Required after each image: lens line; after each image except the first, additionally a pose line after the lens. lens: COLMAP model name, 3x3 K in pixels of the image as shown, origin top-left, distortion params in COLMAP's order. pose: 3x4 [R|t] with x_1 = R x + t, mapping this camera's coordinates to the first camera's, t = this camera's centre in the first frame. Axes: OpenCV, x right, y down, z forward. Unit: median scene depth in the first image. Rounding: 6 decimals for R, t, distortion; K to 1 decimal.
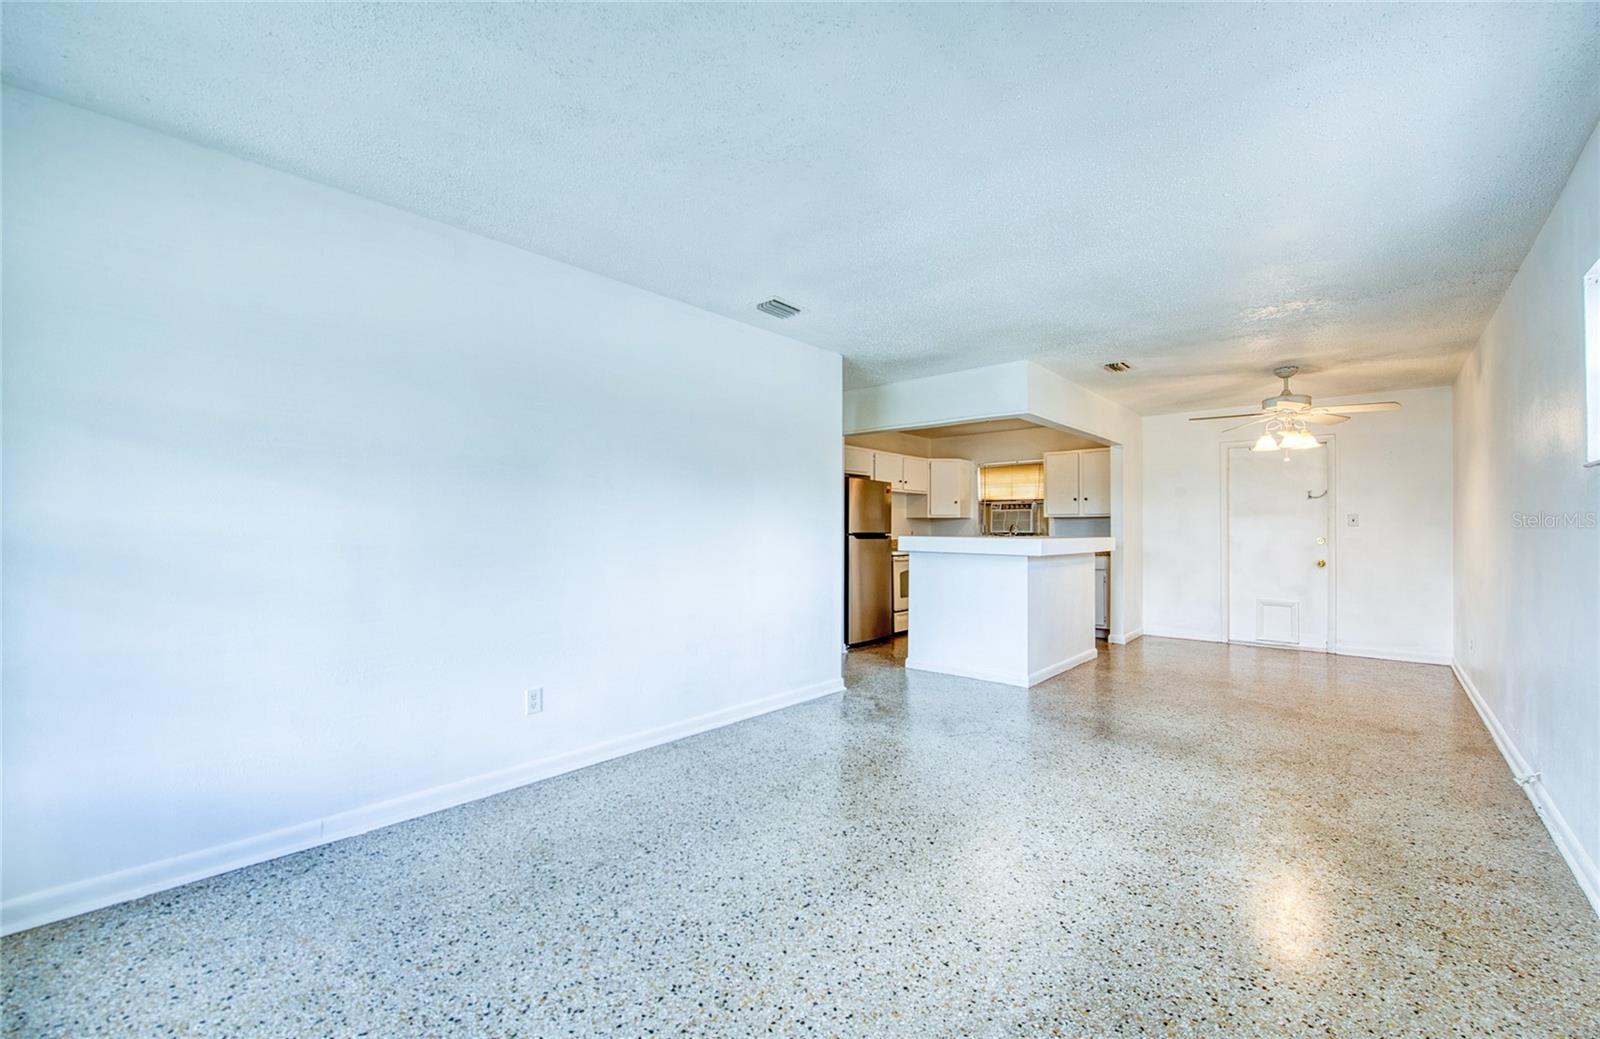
lens RADIAL K [[646.1, 0, 794.7], [0, 646.1, 526.2], [0, 0, 1]] dist [-0.012771, -0.002188]
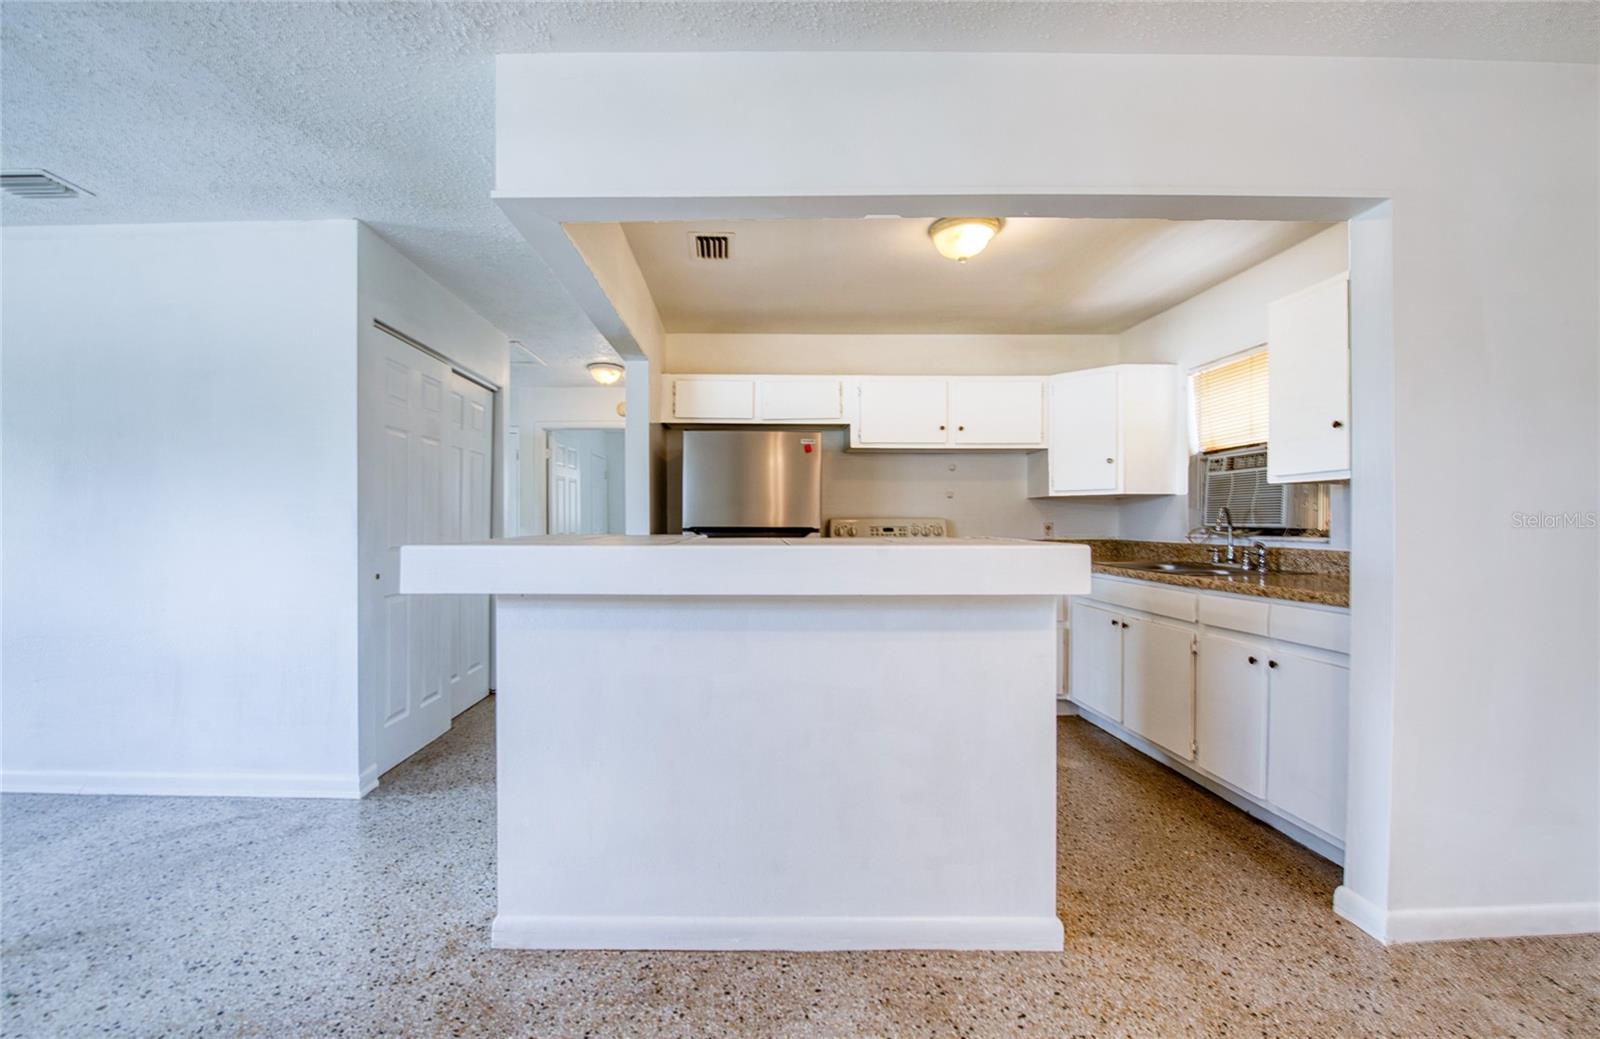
lens RADIAL K [[646.1, 0, 740.7], [0, 646.1, 535.3], [0, 0, 1]] dist [-0.012771, -0.002188]
pose [[0.665292, 0.007751, -0.746543, 0.671348], [0.008032, 0.999814, 0.017538, 0.008685], [0.746540, -0.017664, 0.665106, 0.798578]]
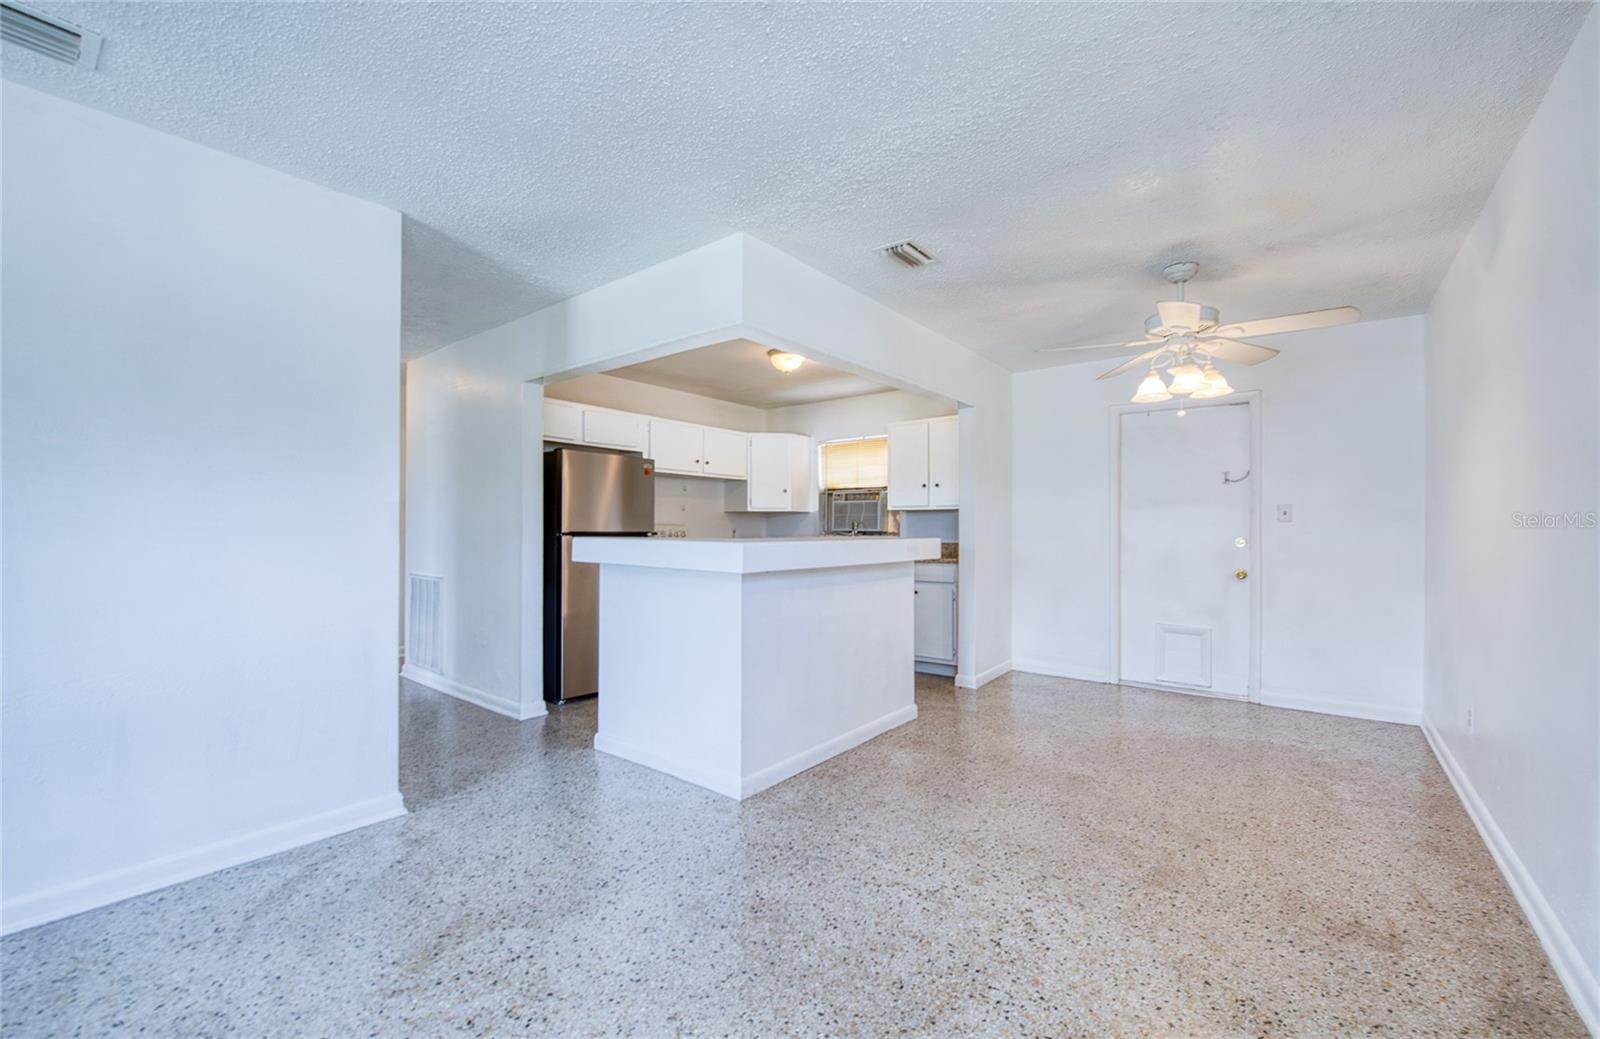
lens RADIAL K [[646.1, 0, 799.2], [0, 646.1, 529.1], [0, 0, 1]] dist [-0.012771, -0.002188]
pose [[0.997842, -0.001166, 0.065647, 0.347324], [0.000781, 0.999982, 0.005888, 0.004398], [-0.065653, -0.005824, 0.997826, 0.390288]]
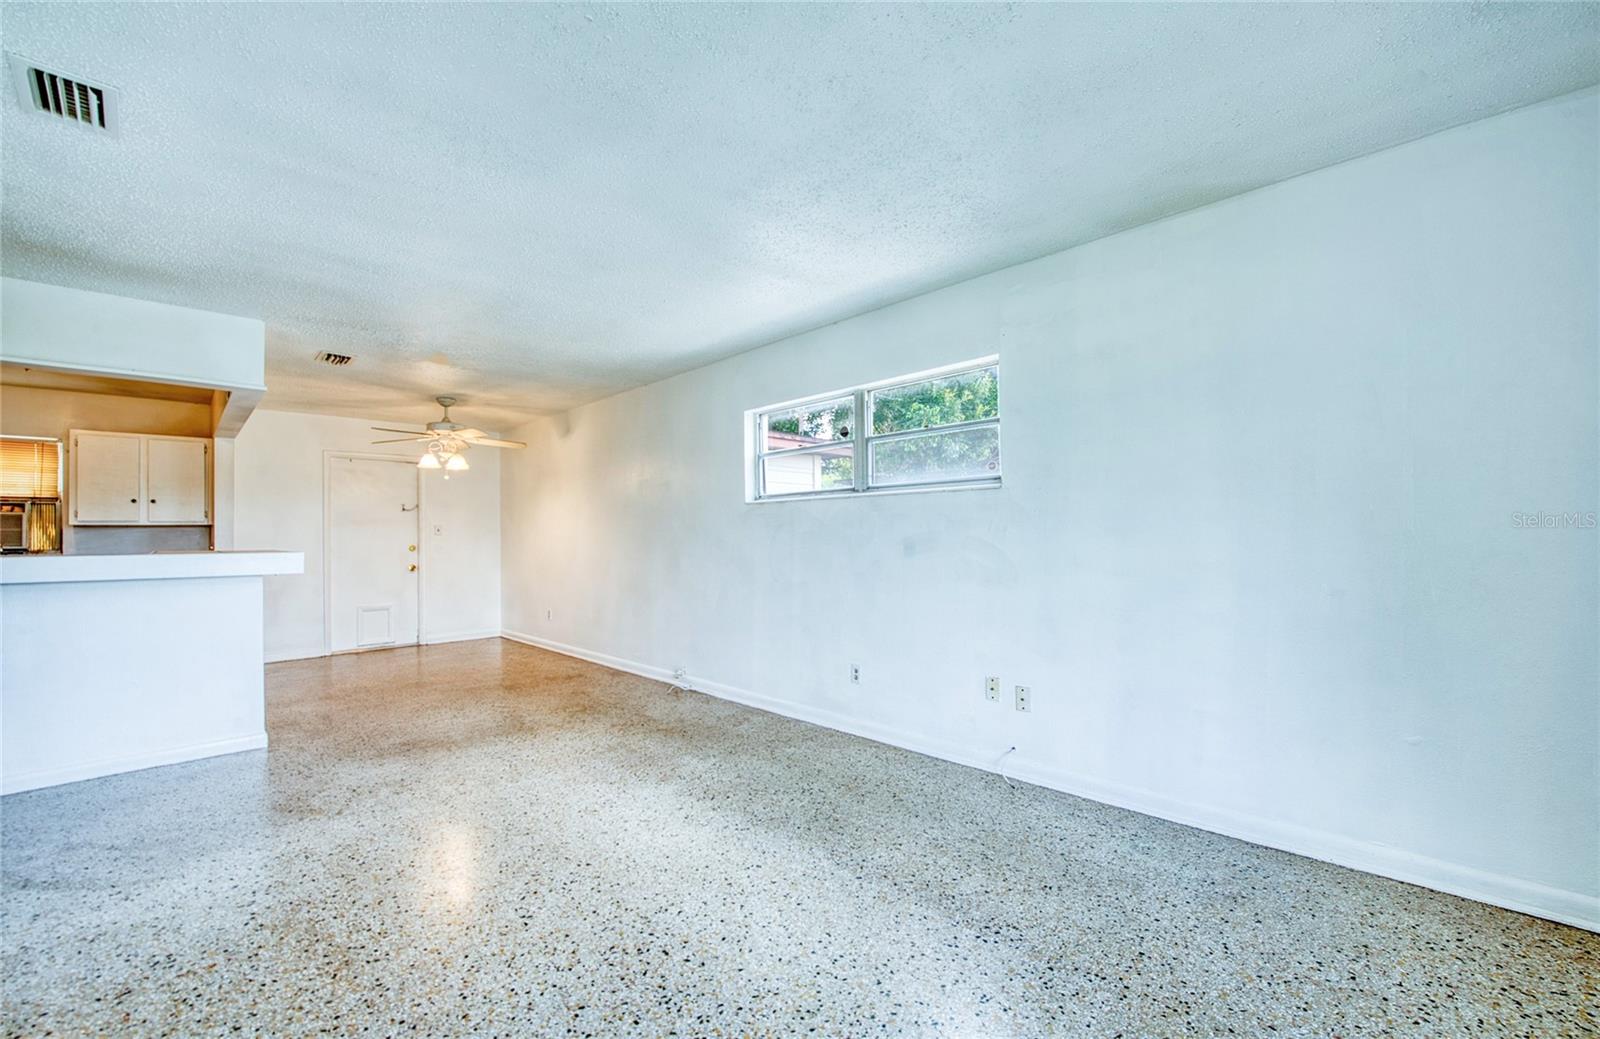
lens RADIAL K [[646.1, 0, 800.5], [0, 646.1, 512.0], [0, 0, 1]] dist [-0.012771, -0.002188]
pose [[0.052240, 0.027263, 0.998262, -0.346041], [0.011101, 0.999550, -0.027879, -0.001440], [-0.998573, 0.012539, 0.051914, 0.293352]]
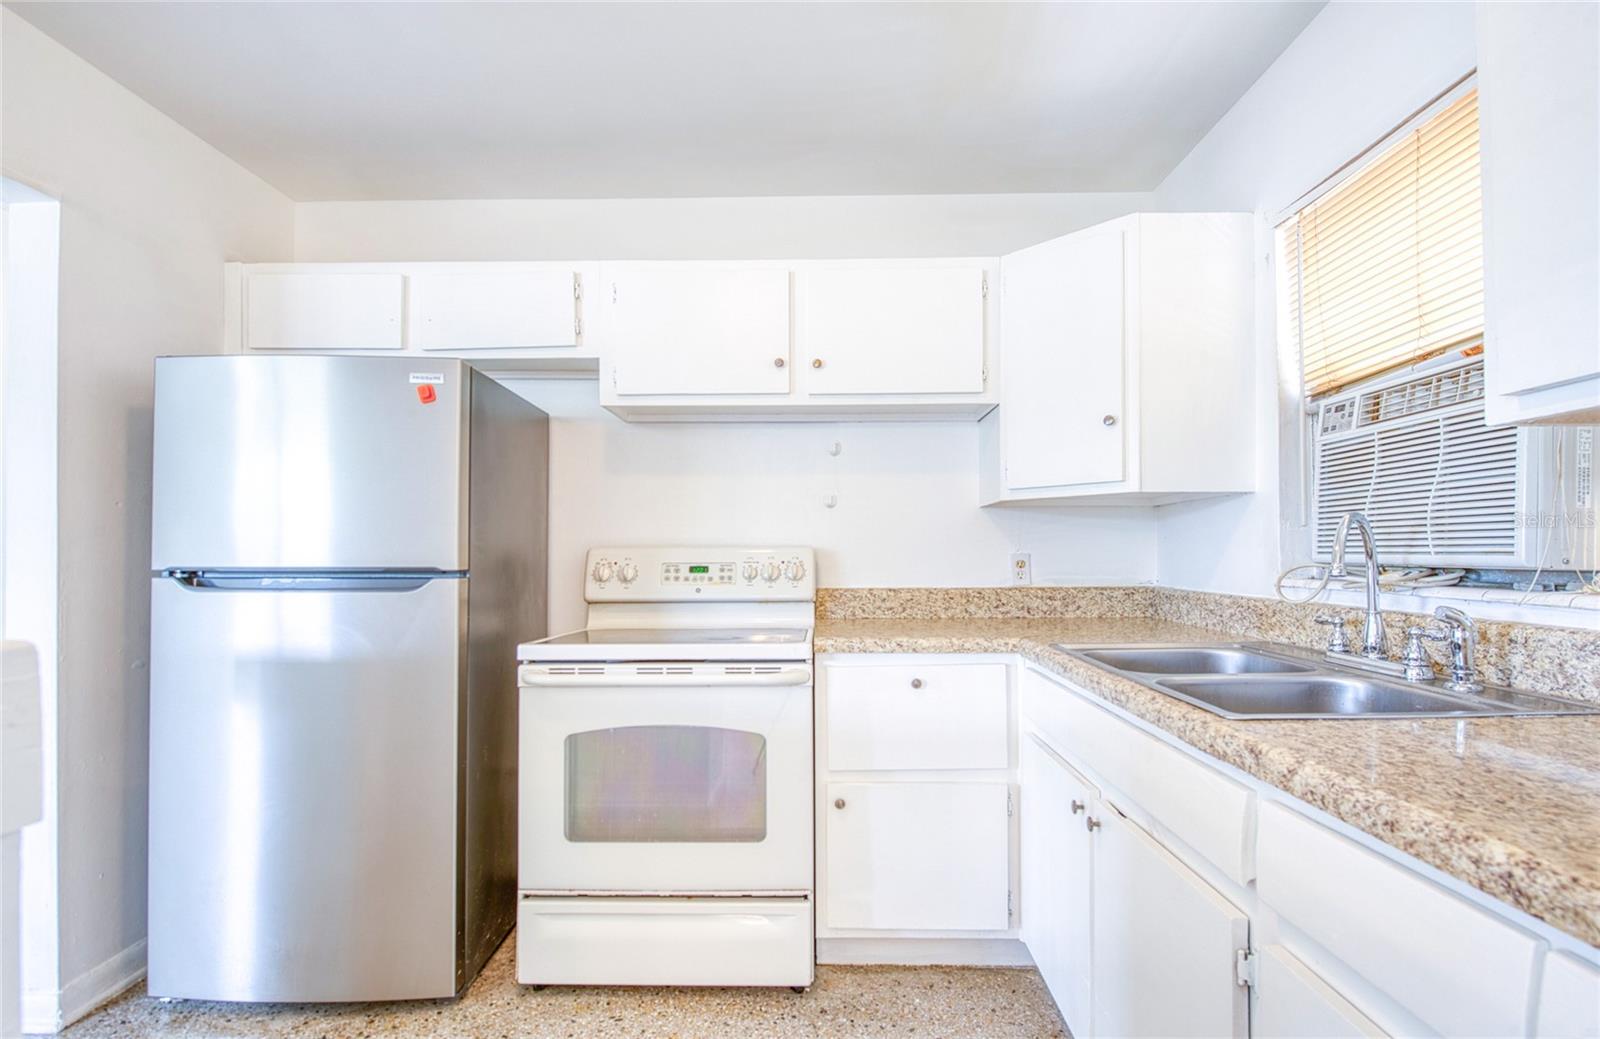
lens RADIAL K [[758.4, 0, 797.0], [0, 758.4, 557.9], [0, 0, 1]] dist [-0.007420, -0.001365]
pose [[0.656088, -0.004990, -0.754668, 0.595943], [0.012503, 0.999913, 0.004258, 0.008942], [0.754581, -0.012229, 0.656093, 1.216414]]
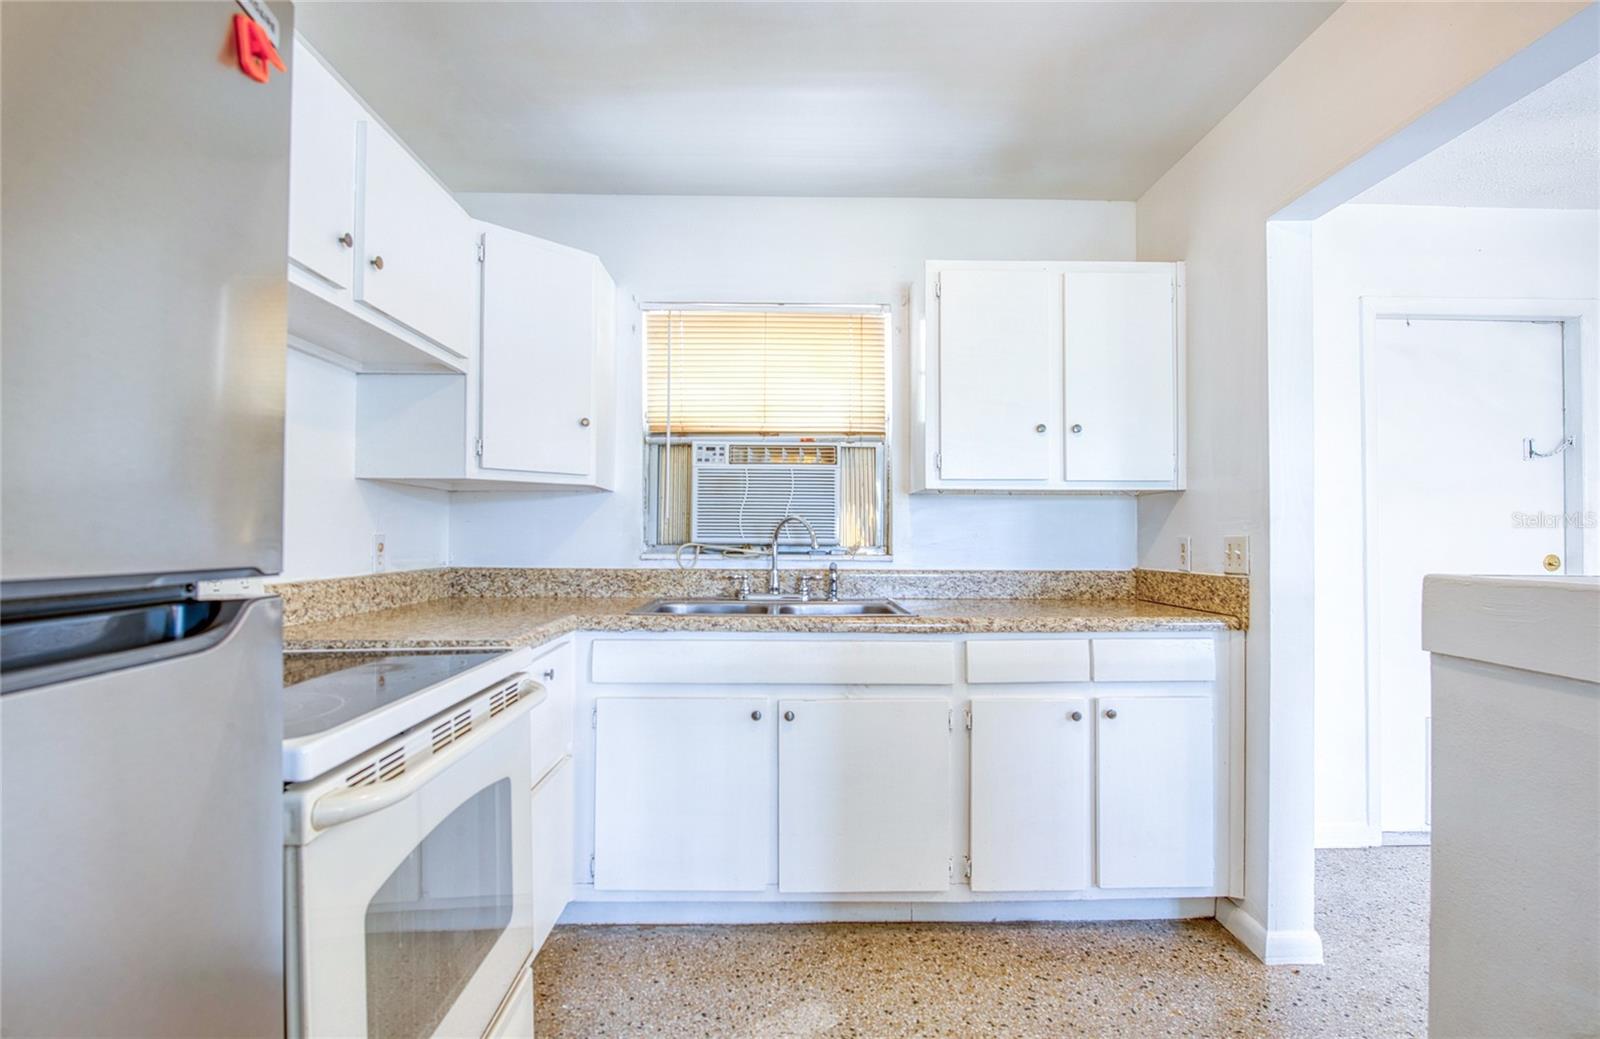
lens RADIAL K [[758.4, 0, 793.1], [0, 758.4, 527.4], [0, 0, 1]] dist [-0.007420, -0.001365]
pose [[0.726778, 0.006131, 0.686845, 0.172140], [-0.004652, 0.999981, -0.004004, 0.006322], [-0.686857, -0.000285, 0.726793, 1.175298]]
